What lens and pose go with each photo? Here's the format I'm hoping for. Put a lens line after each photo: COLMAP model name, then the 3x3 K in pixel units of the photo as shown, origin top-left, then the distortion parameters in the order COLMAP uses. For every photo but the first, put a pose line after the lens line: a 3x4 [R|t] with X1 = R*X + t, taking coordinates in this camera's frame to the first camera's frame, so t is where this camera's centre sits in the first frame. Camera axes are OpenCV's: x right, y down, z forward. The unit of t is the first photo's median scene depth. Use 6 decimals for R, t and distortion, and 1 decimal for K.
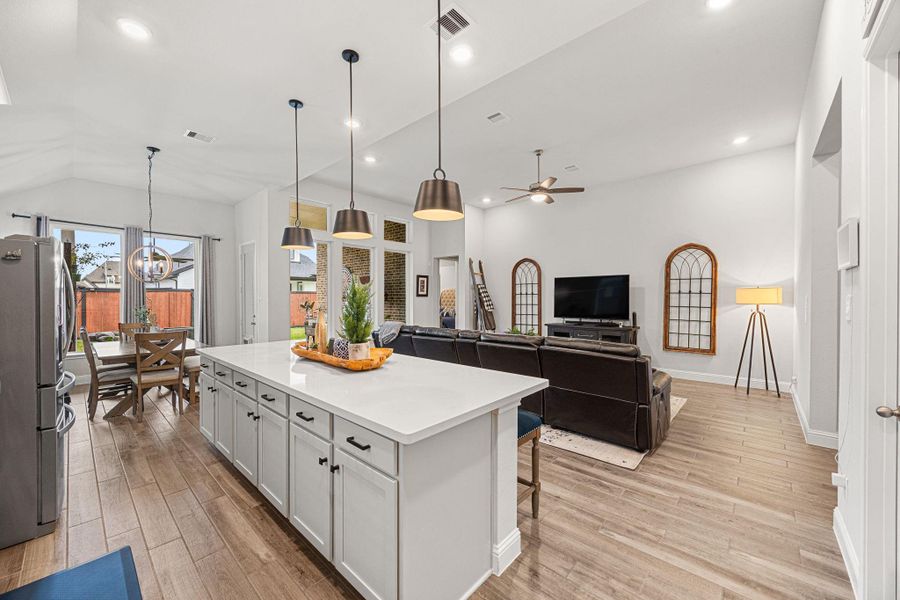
lens RADIAL K [[347.0, 0, 450.0], [0, 347.0, 300.0], [0, 0, 1]] dist [-0.003453, -0.000305]
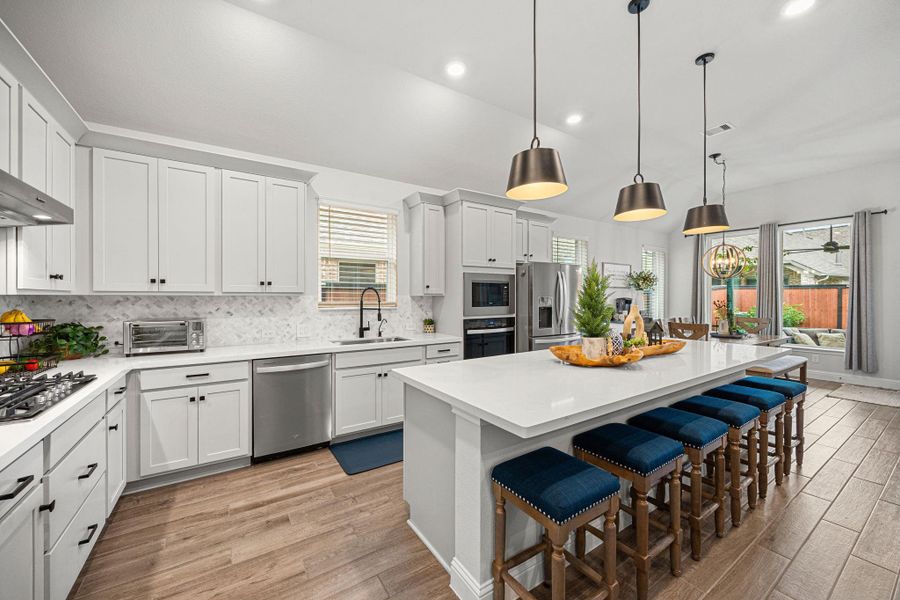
lens RADIAL K [[347.0, 0, 450.0], [0, 347.0, 300.0], [0, 0, 1]] dist [-0.003453, -0.000305]
pose [[-0.245875, 0.009504, -0.969255, 0.289360], [-0.000263, 0.999951, 0.009872, 0.001237], [0.969302, 0.002683, -0.245860, 0.359406]]
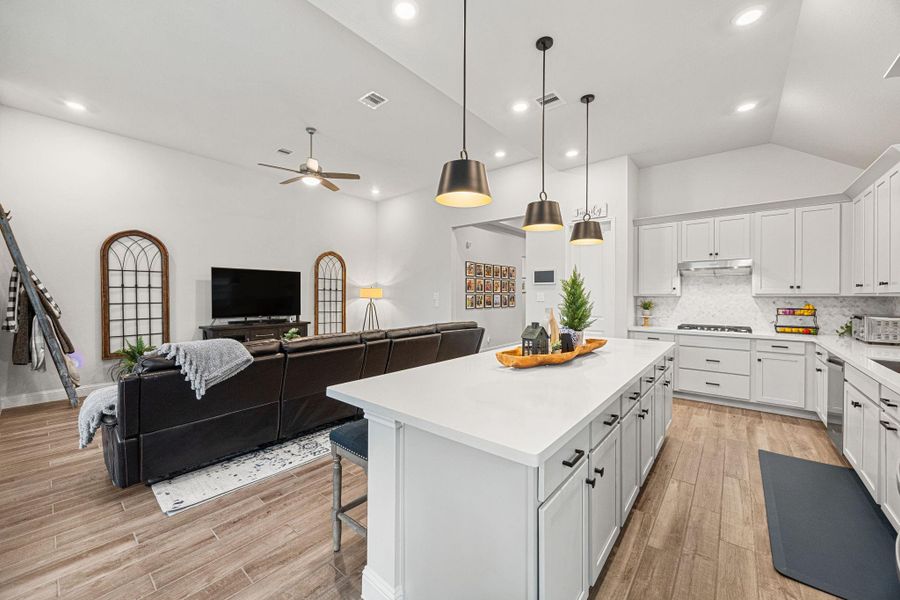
lens RADIAL K [[344.5, 0, 448.1], [0, 344.5, 298.5], [0, 0, 1]] dist [-0.000869, -0.000158]
pose [[-0.046293, -0.011259, 0.998864, -0.575013], [0.000184, 0.999936, 0.011280, -0.003747], [-0.998928, 0.000706, -0.046288, 0.609204]]
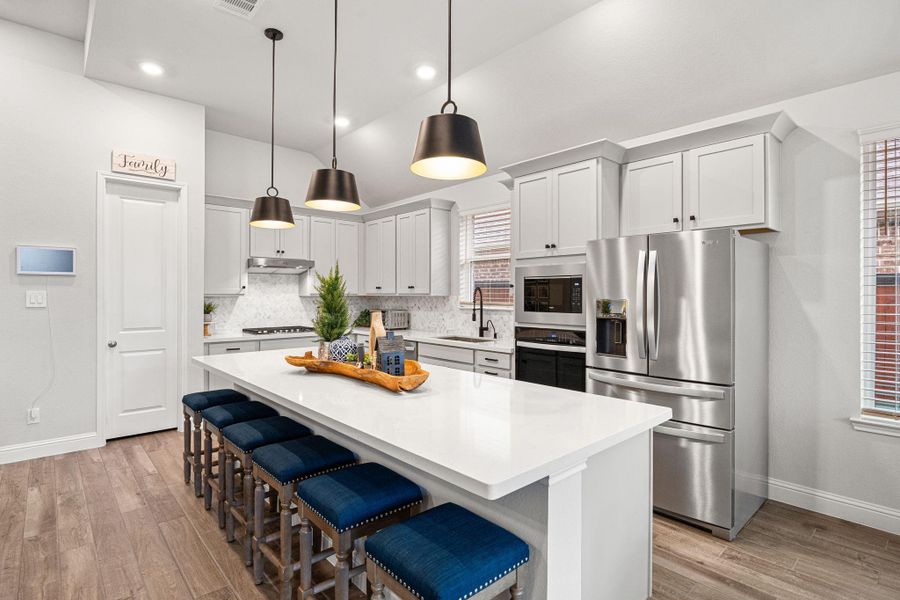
lens RADIAL K [[450.1, 0, 439.0], [0, 450.1, 296.7], [0, 0, 1]] dist [0.003521, 0.001175]
pose [[-0.994183, 0.000100, 0.107707, -0.281280], [0.000778, 0.999980, 0.006251, -0.004568], [-0.107705, 0.006299, -0.994163, 0.883446]]
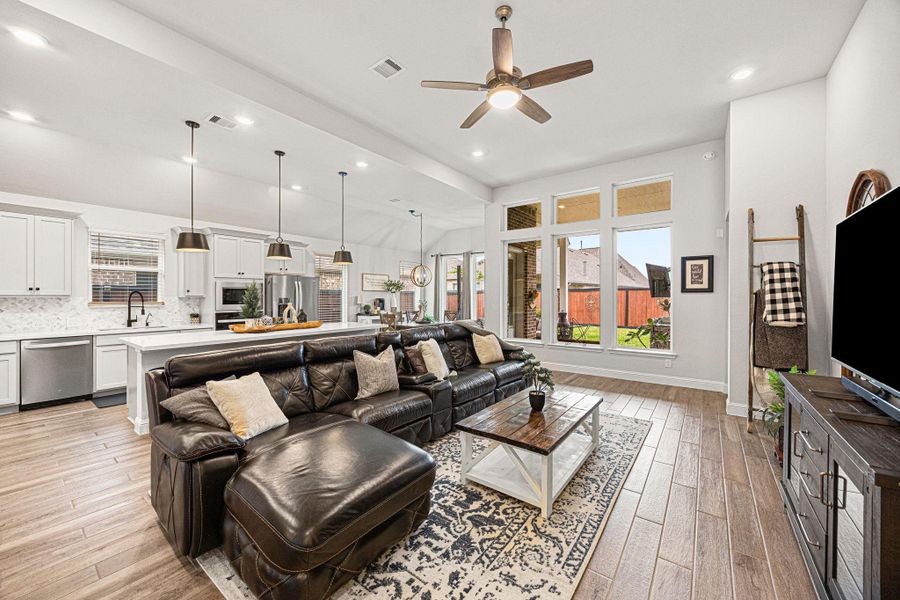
lens RADIAL K [[344.5, 0, 448.1], [0, 344.5, 298.5], [0, 0, 1]] dist [-0.000869, -0.000158]
pose [[0.099357, 0.005045, -0.995039, 0.668513], [-0.001702, 0.999987, 0.004900, -0.002568], [0.995050, 0.001207, 0.099365, 0.765152]]
